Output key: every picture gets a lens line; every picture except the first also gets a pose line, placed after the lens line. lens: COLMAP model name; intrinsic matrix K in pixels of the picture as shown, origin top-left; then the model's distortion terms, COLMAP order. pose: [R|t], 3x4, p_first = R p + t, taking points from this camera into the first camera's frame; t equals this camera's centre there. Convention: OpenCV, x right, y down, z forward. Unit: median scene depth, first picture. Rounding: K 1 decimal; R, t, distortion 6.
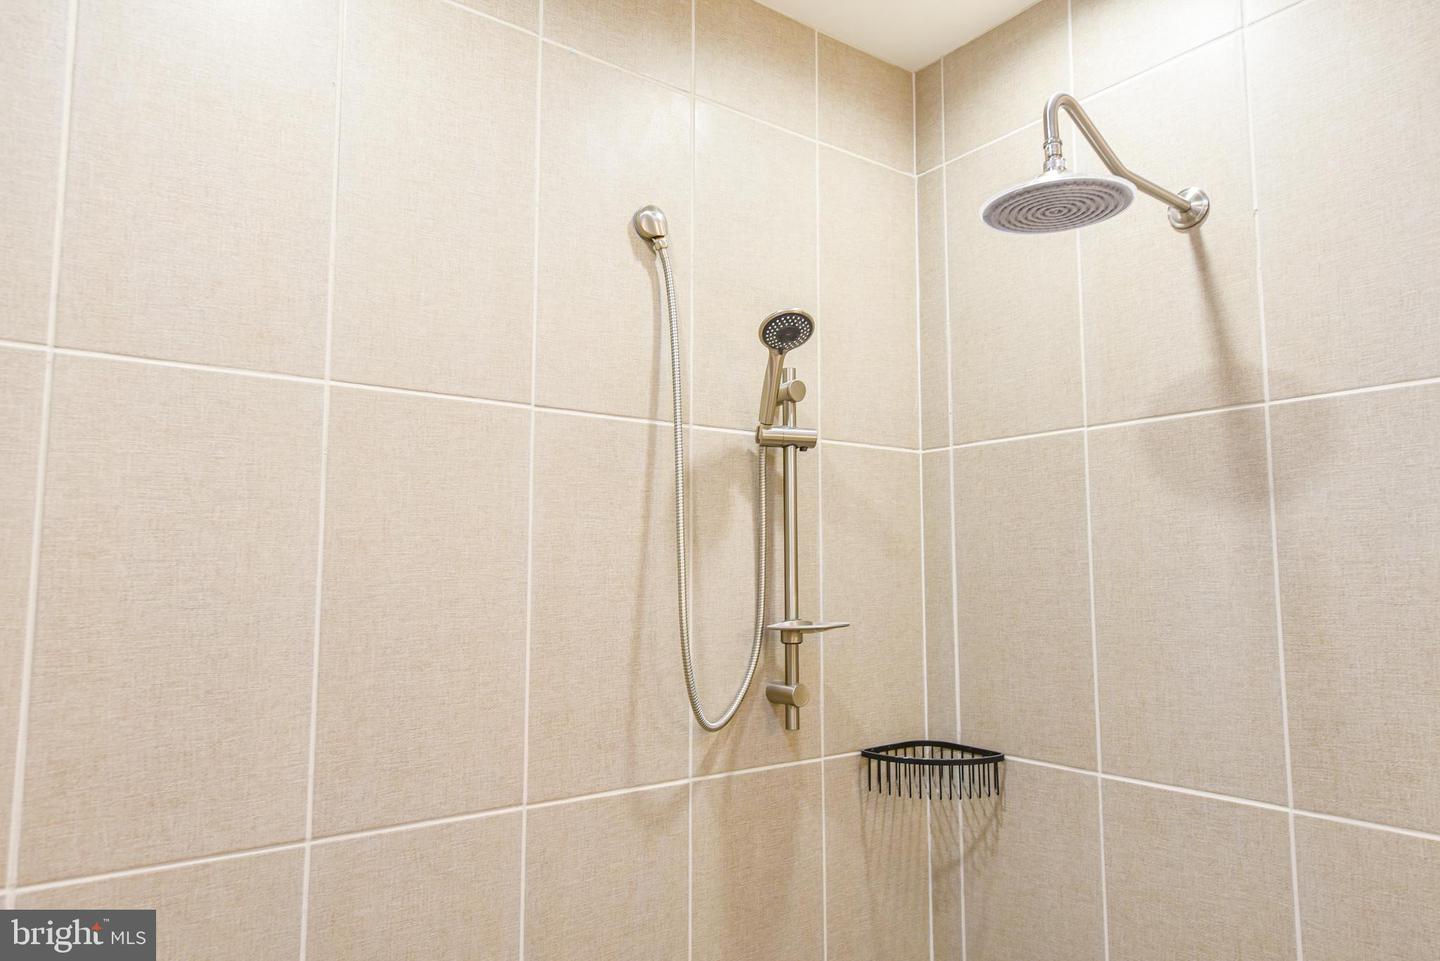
lens RADIAL K [[934.0, 0, 720.6], [0, 934.0, 483.7], [0, 0, 1]] dist [-0.000578, 0.000705]
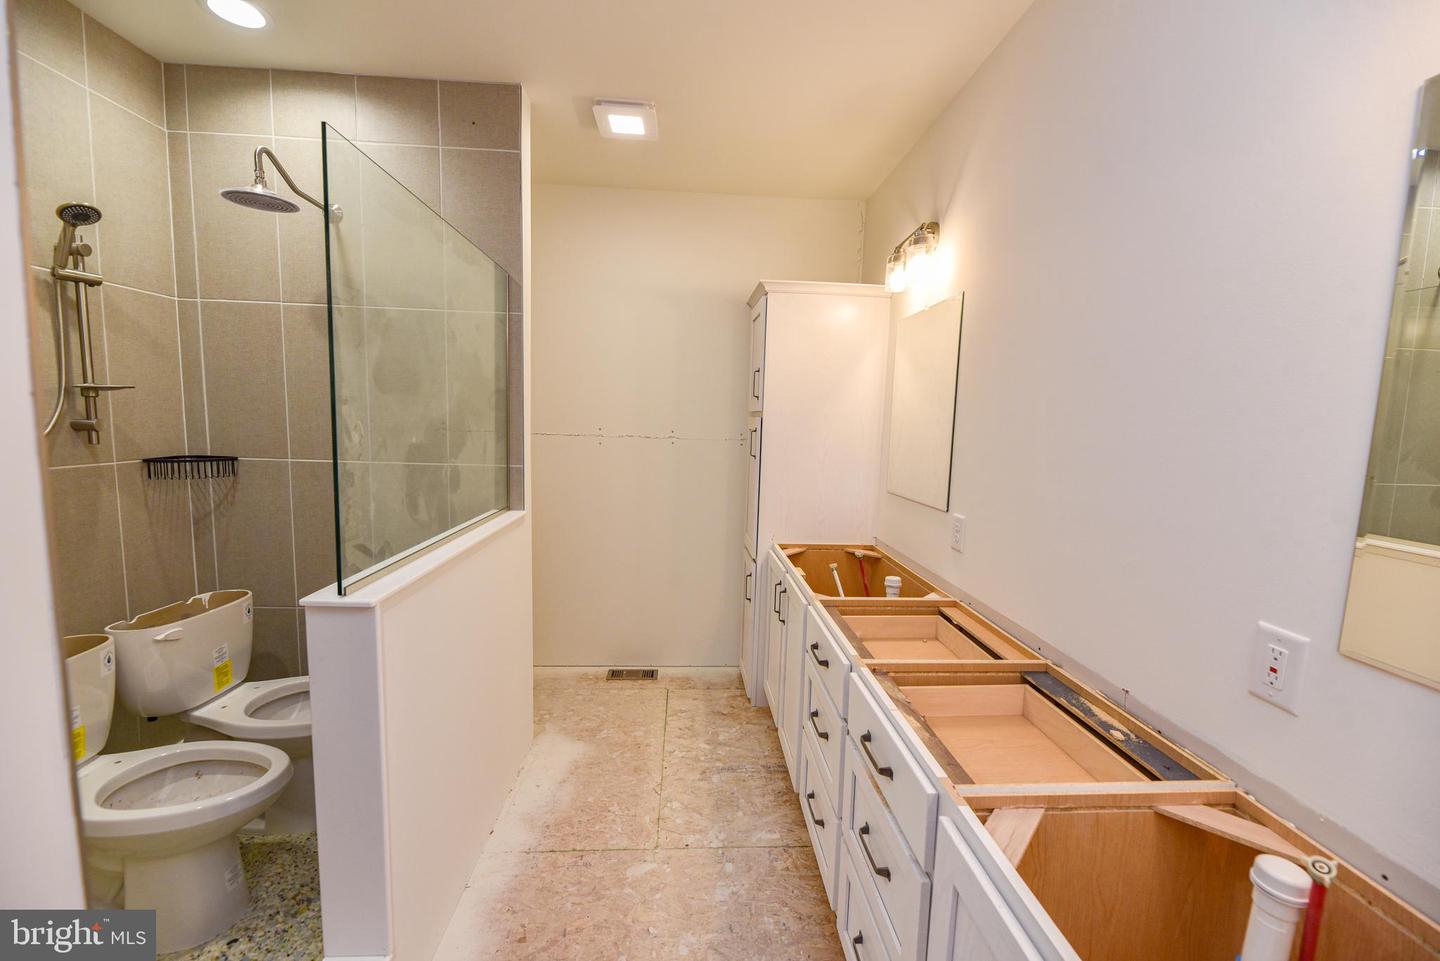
lens RADIAL K [[583.6, 0, 726.0], [0, 583.6, 485.5], [0, 0, 1]] dist [-0.003647, -0.001376]
pose [[0.545522, -0.076433, 0.834604, -0.195837], [-0.115869, 0.979392, 0.165428, 0.012330], [-0.830048, -0.186949, 0.525423, -0.617242]]
